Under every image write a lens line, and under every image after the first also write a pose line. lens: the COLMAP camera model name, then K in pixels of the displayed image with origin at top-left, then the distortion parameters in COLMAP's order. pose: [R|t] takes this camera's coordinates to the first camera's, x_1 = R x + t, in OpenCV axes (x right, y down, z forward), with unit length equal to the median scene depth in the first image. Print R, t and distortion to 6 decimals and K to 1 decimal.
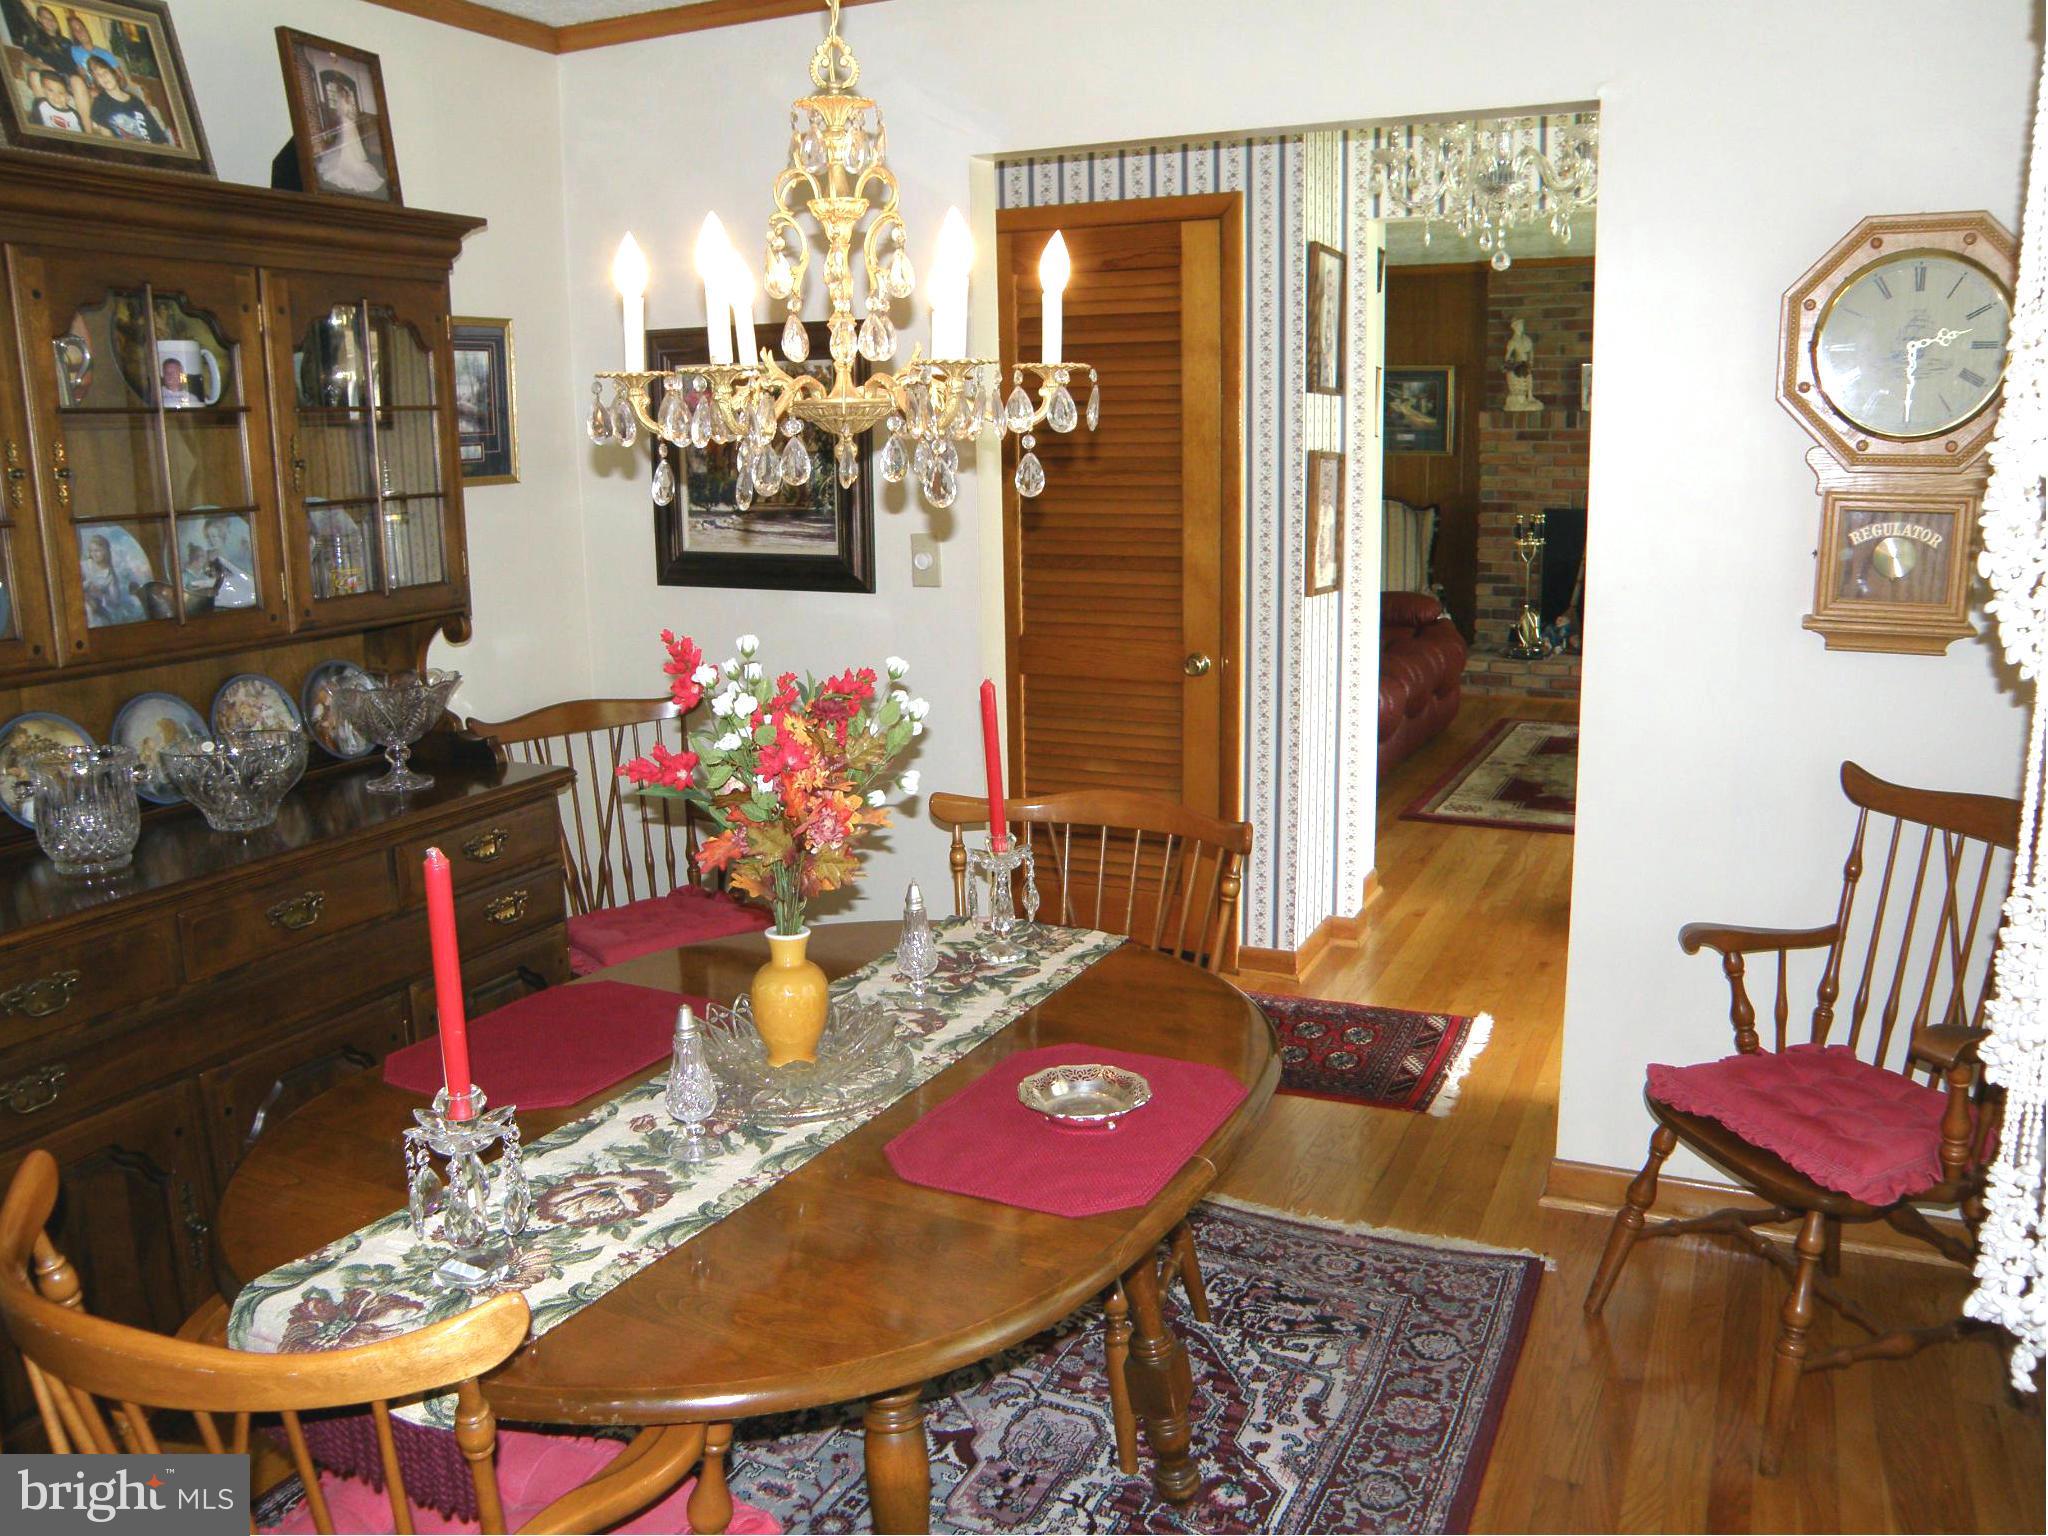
lens RADIAL K [[1624.5, 0, 1024.0], [0, 1624.5, 768.0], [0, 0, 1]] dist [-0.170579, 0.149597]
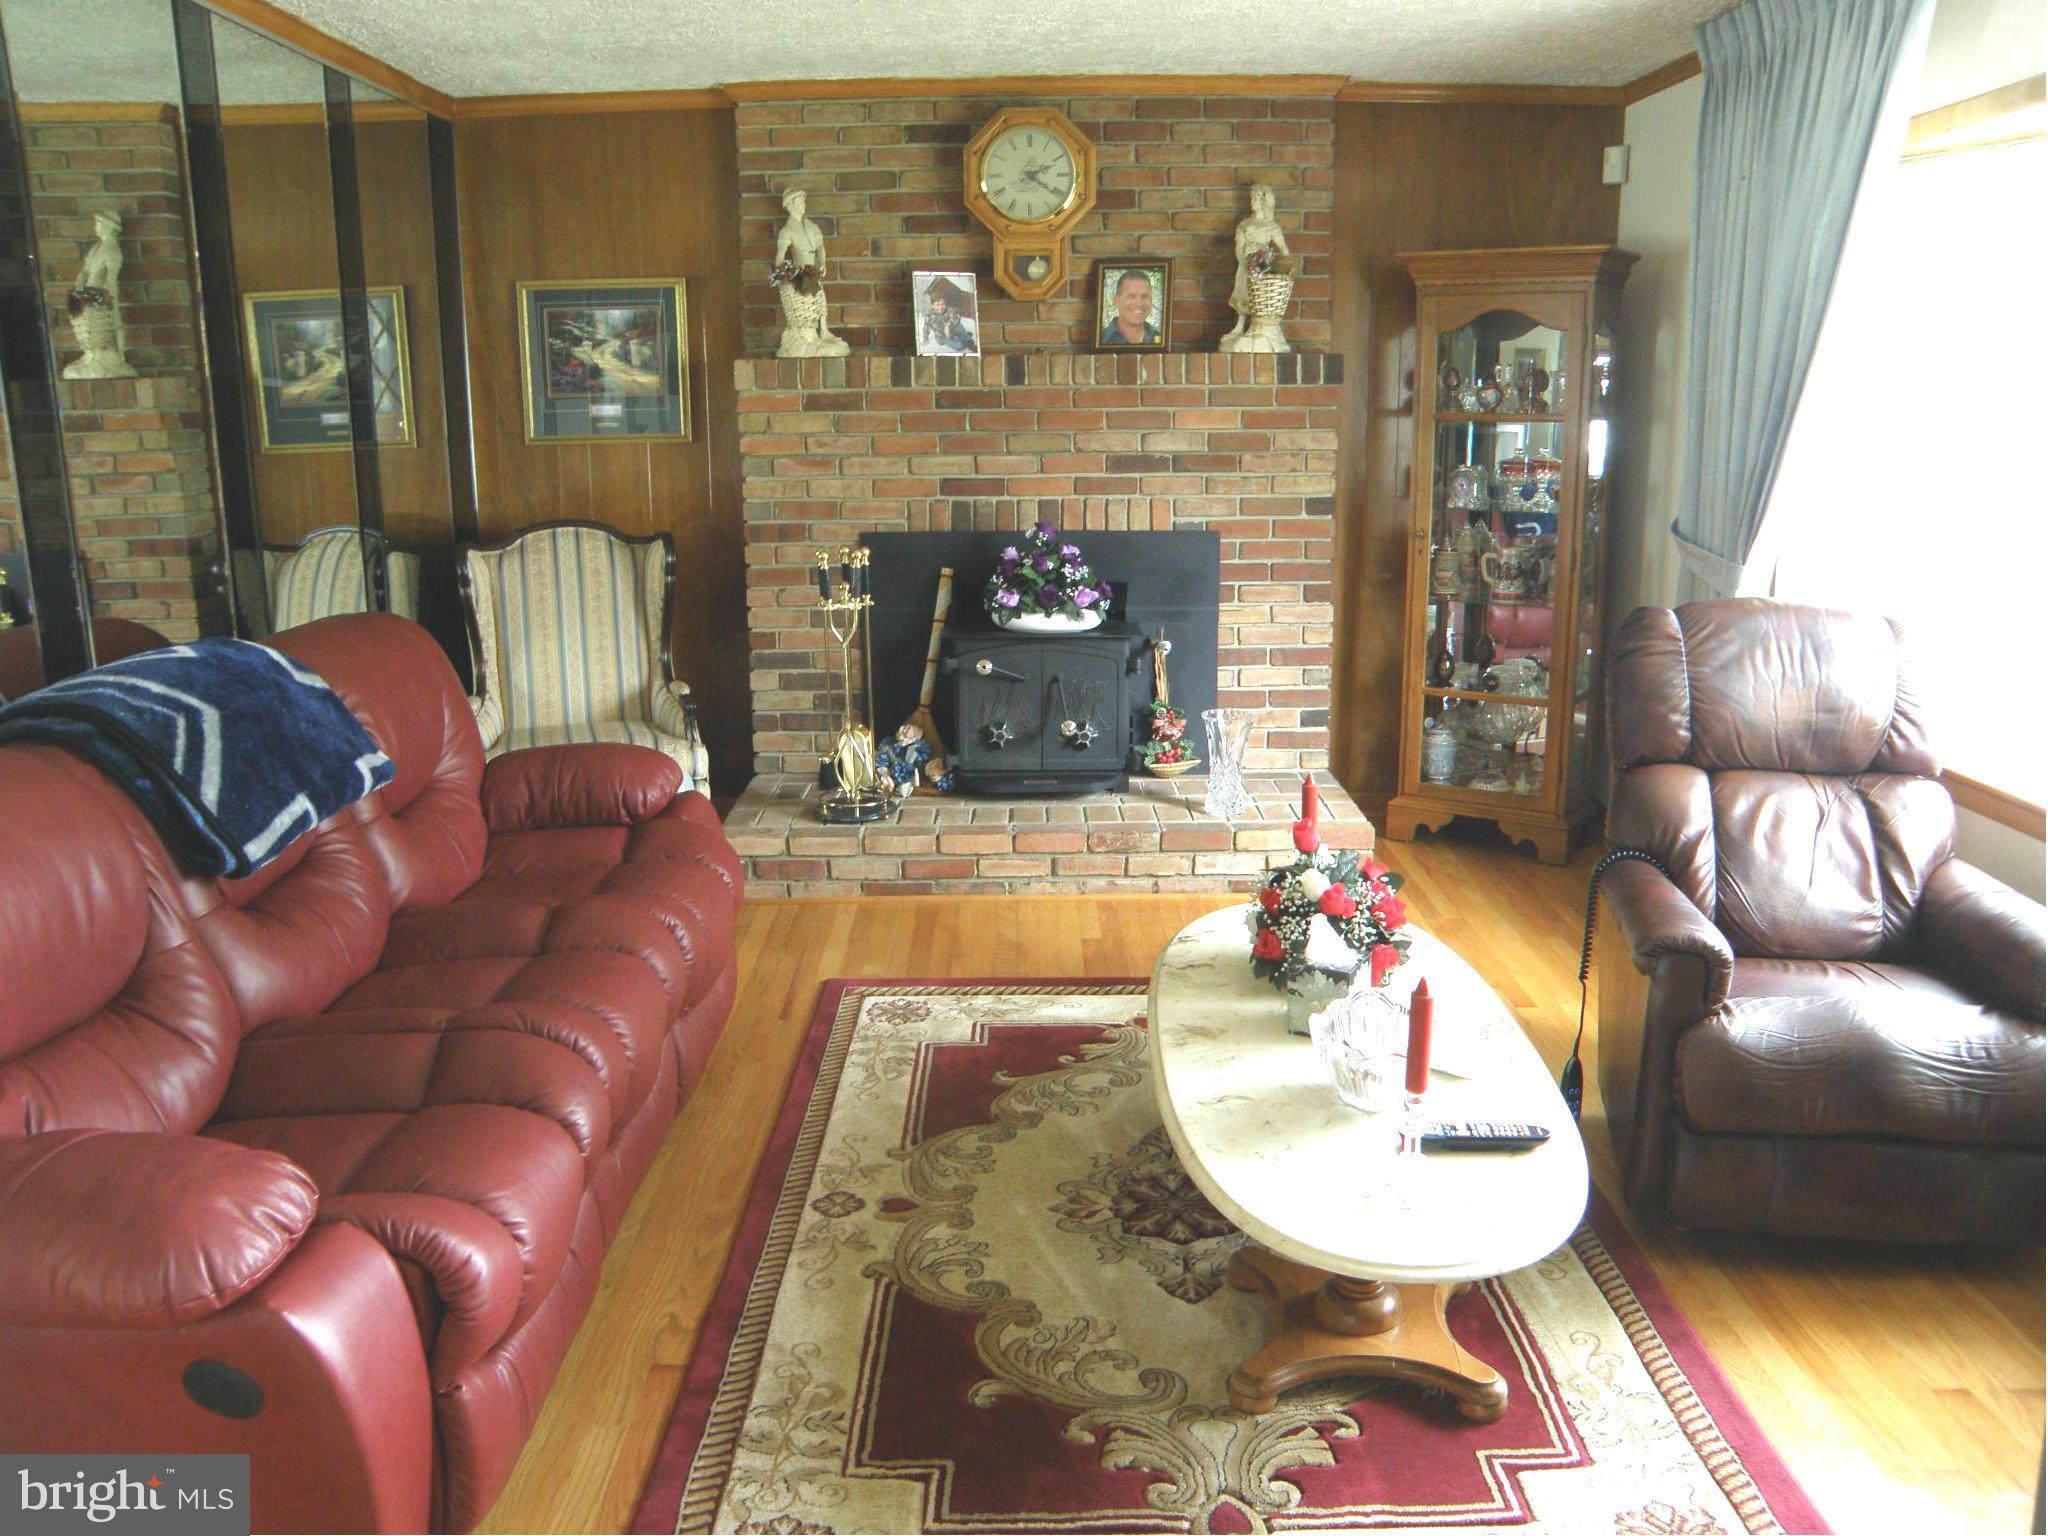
lens RADIAL K [[1624.5, 0, 1024.0], [0, 1624.5, 768.0], [0, 0, 1]] dist [-0.170579, 0.149597]
pose [[0.903787, -0.089786, 0.418459, 0.135299], [0.082915, 0.995955, 0.034615, -0.096429], [-0.419875, 0.003411, 0.907576, 0.466633]]
